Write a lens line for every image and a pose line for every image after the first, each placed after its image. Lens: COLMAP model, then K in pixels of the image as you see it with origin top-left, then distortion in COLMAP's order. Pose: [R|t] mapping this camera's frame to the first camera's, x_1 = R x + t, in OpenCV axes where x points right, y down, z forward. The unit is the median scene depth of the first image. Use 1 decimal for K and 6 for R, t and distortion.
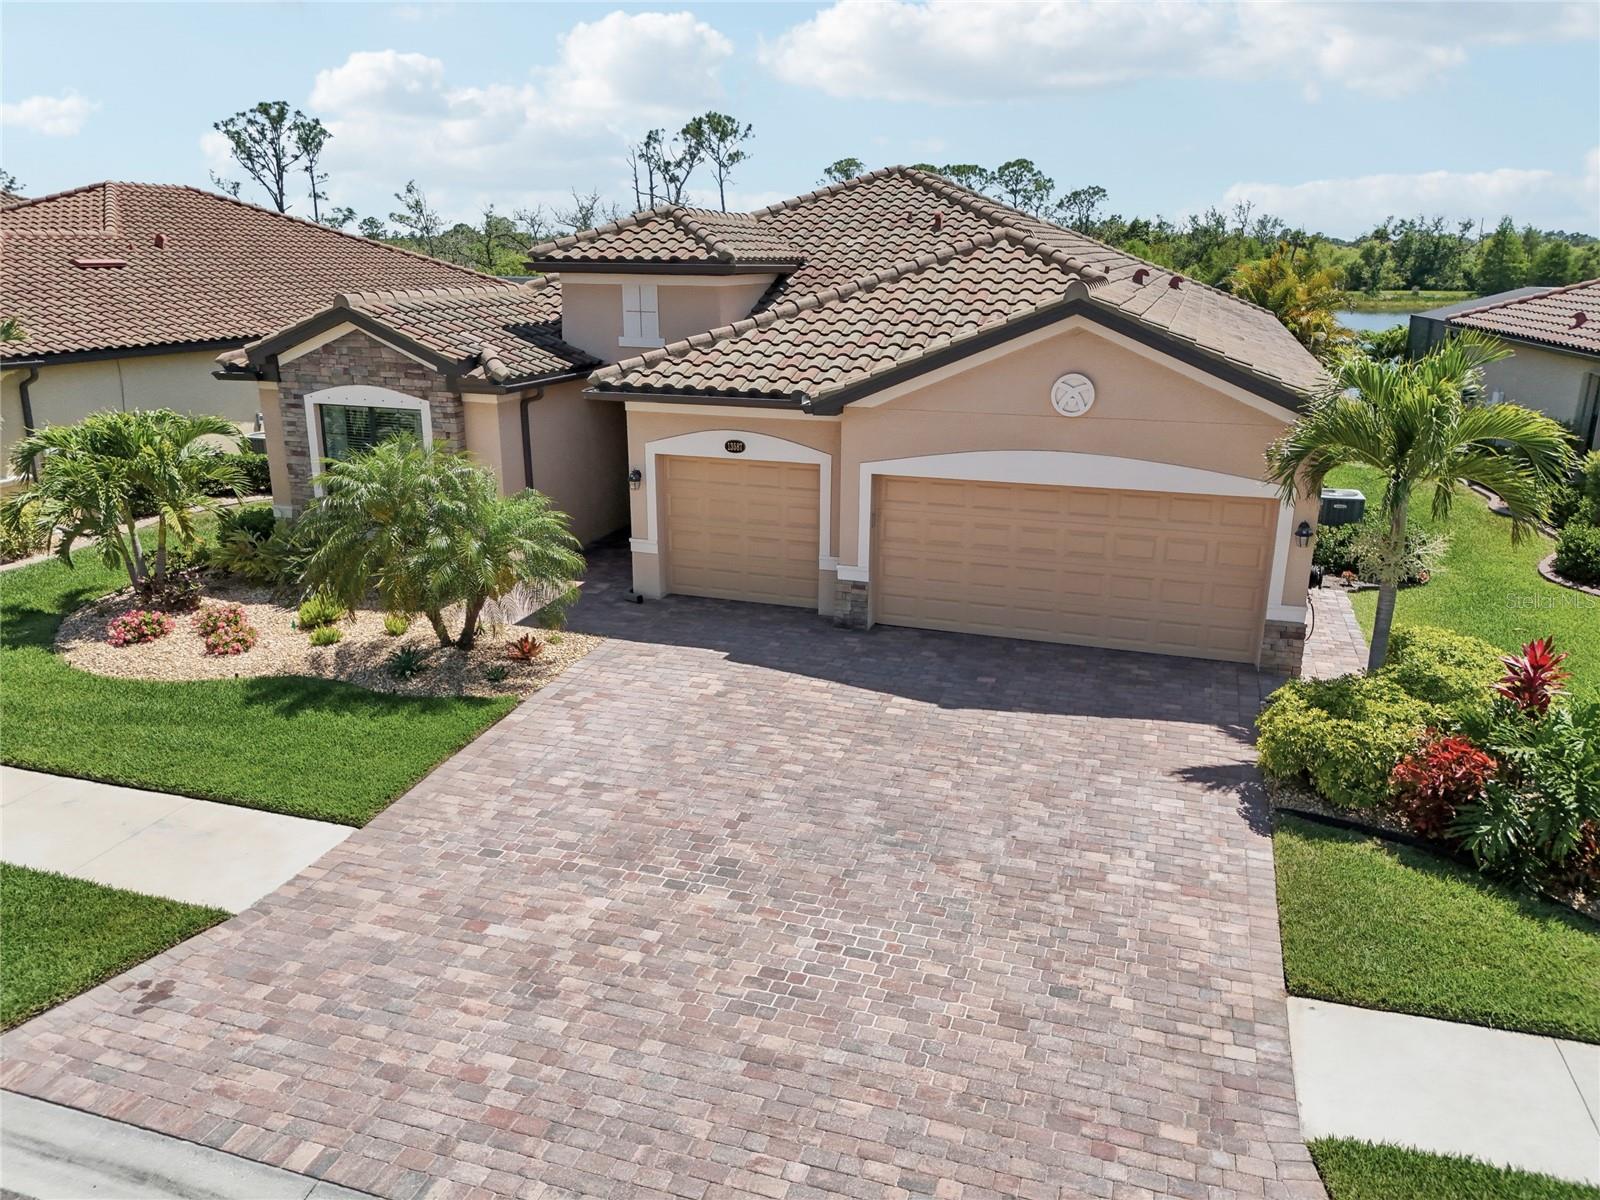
lens RADIAL K [[1188.7, 0, 800.0], [0, 1188.7, 600.0], [0, 0, 1]] dist [0.074401, -0.086150]
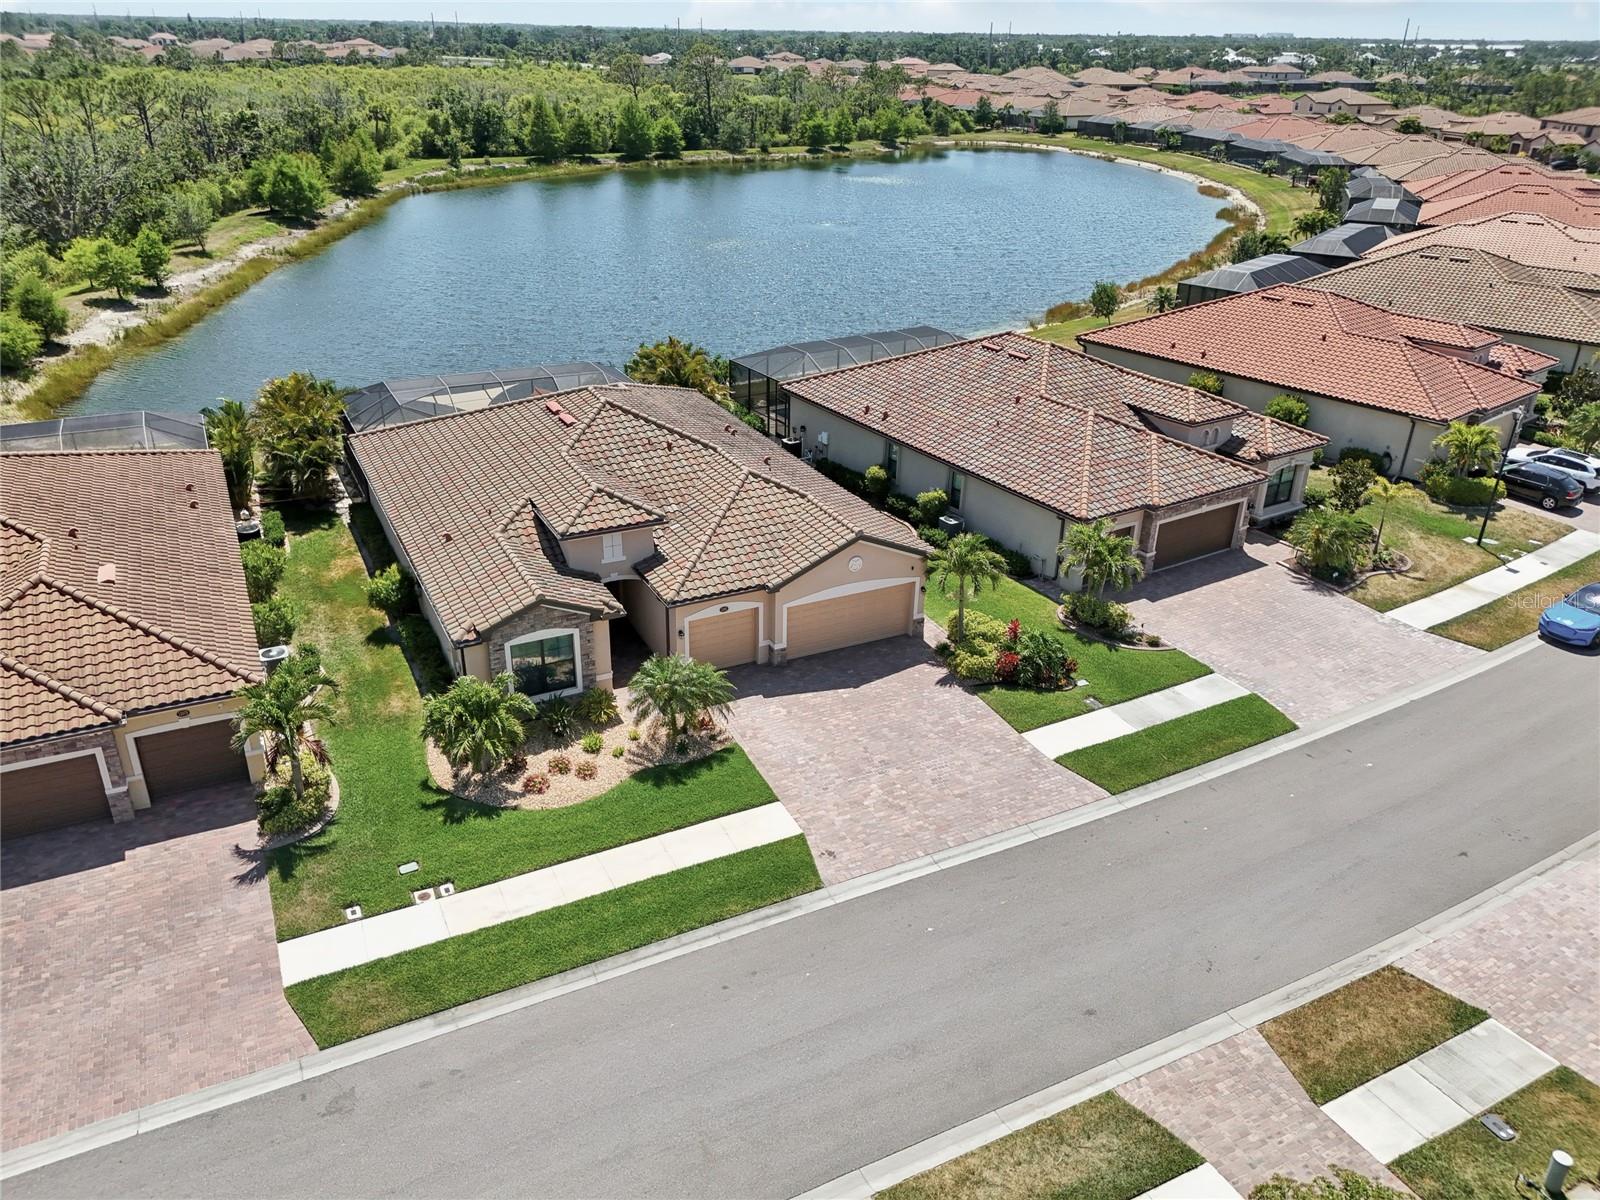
lens RADIAL K [[1184.6, 0, 800.0], [0, 1184.6, 600.0], [0, 0, 1]] dist [0.139389, -0.091356]
pose [[0.707178, -0.301082, 0.639726, -1.630288], [0.189161, 0.952385, 0.239126, -0.768941], [-0.681262, -0.048094, 0.730458, -0.905865]]
